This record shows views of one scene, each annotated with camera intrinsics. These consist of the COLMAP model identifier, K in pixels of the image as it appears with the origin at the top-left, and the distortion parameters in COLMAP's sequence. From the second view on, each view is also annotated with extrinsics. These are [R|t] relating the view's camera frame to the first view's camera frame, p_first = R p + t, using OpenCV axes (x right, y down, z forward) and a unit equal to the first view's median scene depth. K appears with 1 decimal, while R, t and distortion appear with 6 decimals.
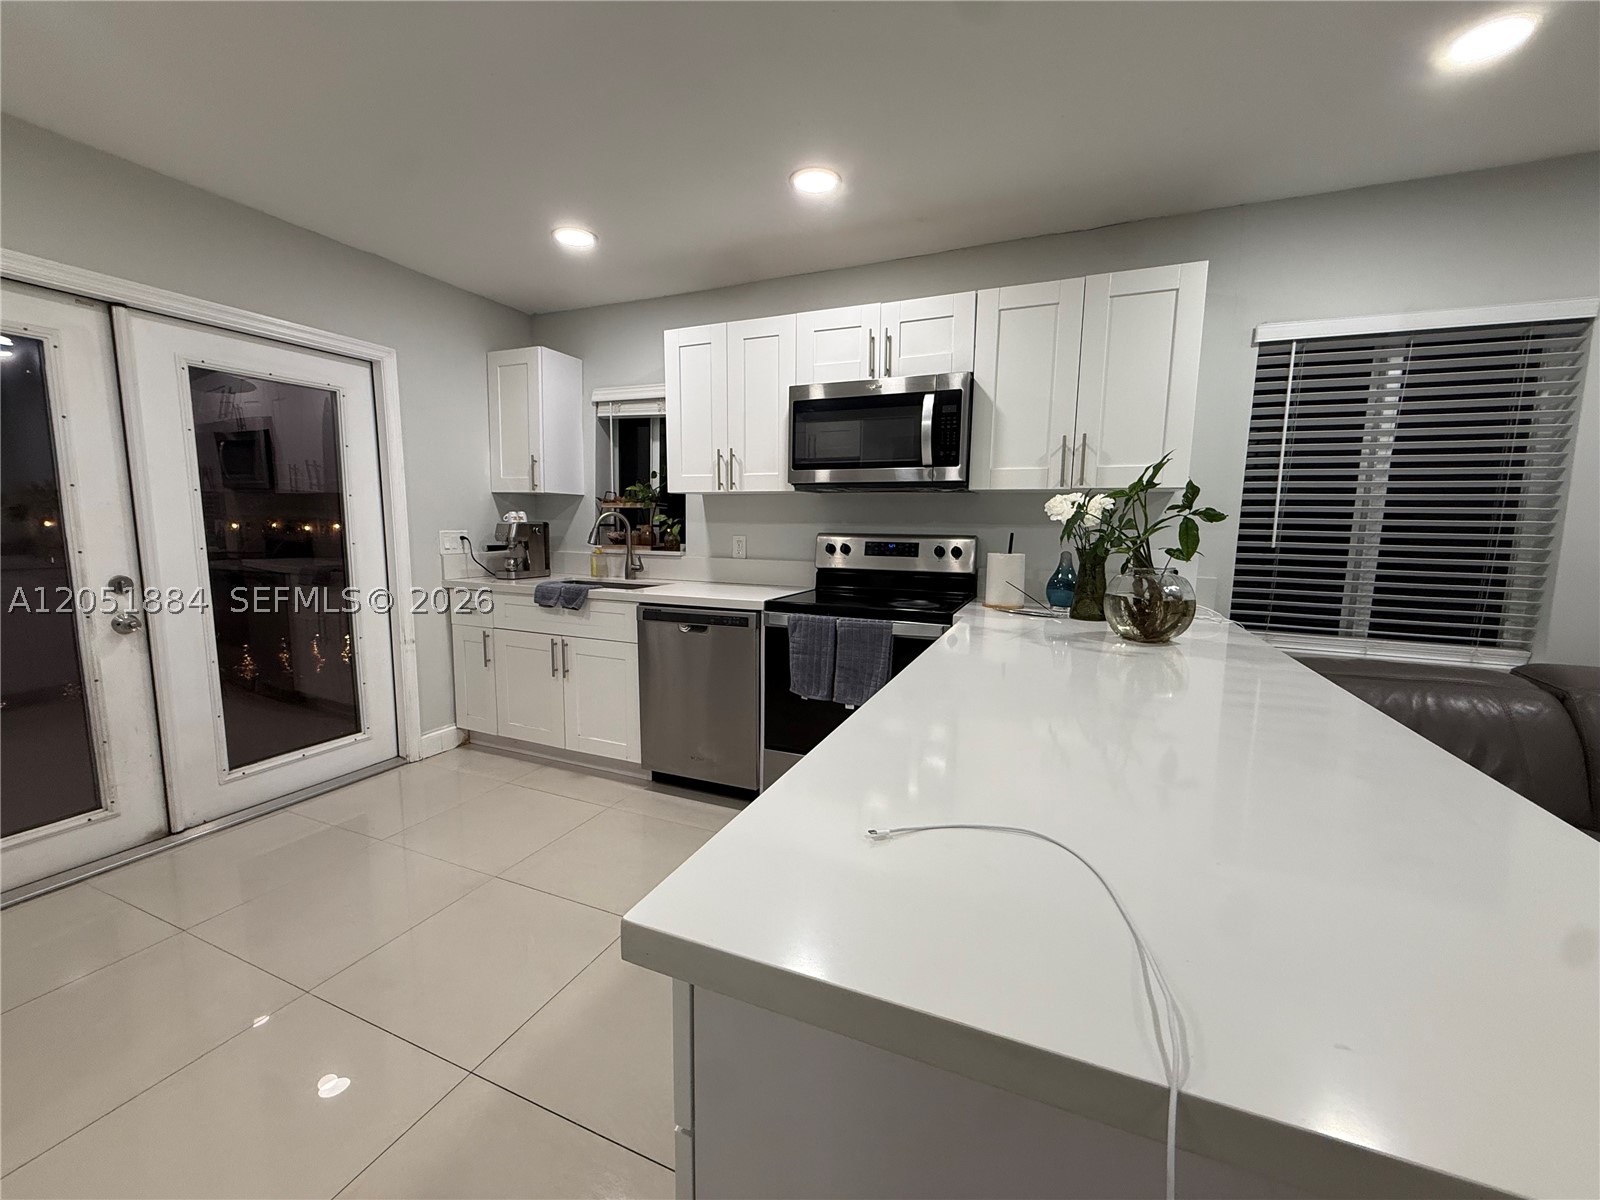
lens RADIAL K [[639.5, 0, 797.6], [0, 639.5, 601.0], [0, 0, 1]] dist [0.000435, -0.000025]
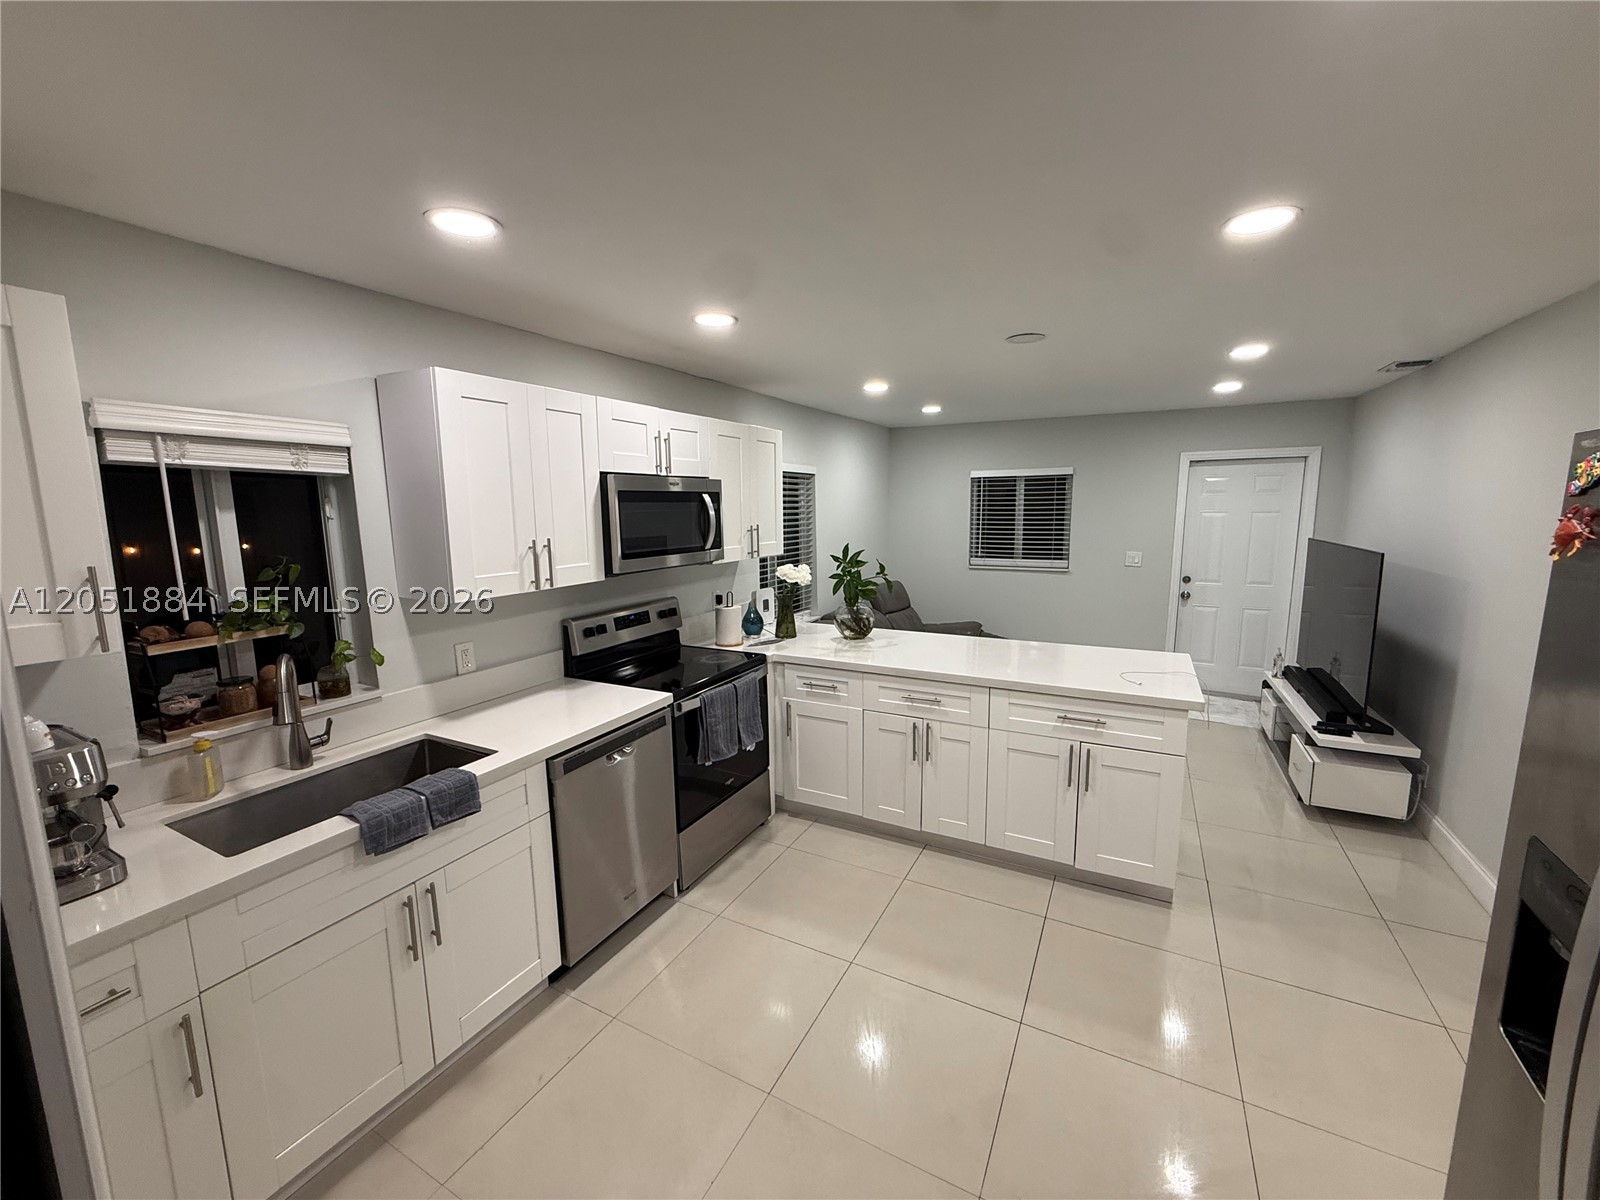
lens RADIAL K [[639.5, 0, 799.3], [0, 639.5, 596.7], [0, 0, 1]] dist [0.000435, -0.000025]
pose [[0.082956, -0.156152, 0.984243, -0.878217], [0.140321, 0.979638, 0.143594, -0.232253], [-0.986625, 0.126198, 0.103178, 0.592742]]
